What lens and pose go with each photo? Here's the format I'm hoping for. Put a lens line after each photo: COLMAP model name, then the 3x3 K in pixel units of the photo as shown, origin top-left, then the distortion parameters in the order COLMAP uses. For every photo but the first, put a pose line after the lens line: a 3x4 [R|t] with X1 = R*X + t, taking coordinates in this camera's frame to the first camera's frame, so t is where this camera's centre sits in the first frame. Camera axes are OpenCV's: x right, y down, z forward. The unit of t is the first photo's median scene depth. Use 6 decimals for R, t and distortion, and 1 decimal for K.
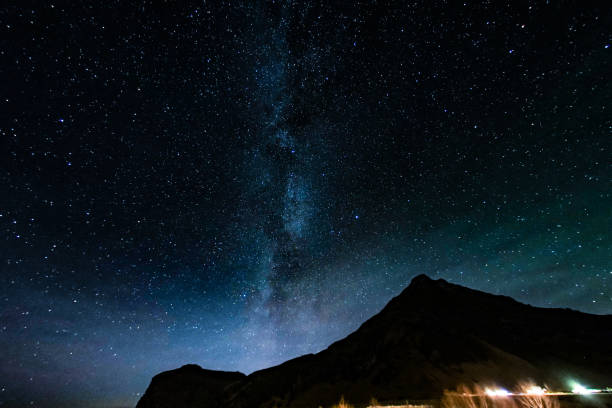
lens RADIAL K [[201.2, 0, 305.3], [0, 201.2, 206.7], [0, 0, 1]] dist [0.000288, -0.000027]
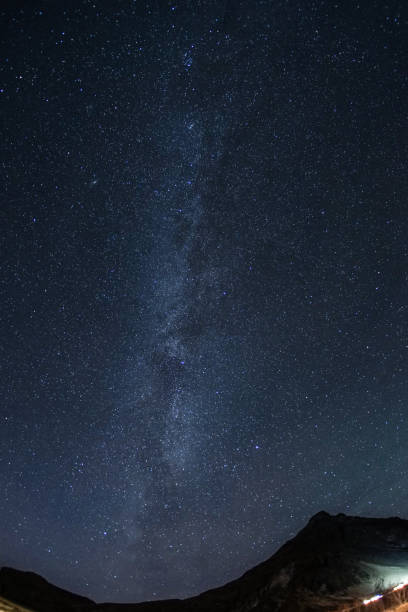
lens RADIAL K [[639.2, 0, 194.3], [0, 639.2, 320.7], [0, 0, 1]] dist [-0.004134, 0.004852]
pose [[0.997260, 0.073932, -0.002431, -0.019190], [-0.067566, 0.897027, -0.436781, 0.737760], [-0.030111, 0.435749, 0.899565, -1.500272]]
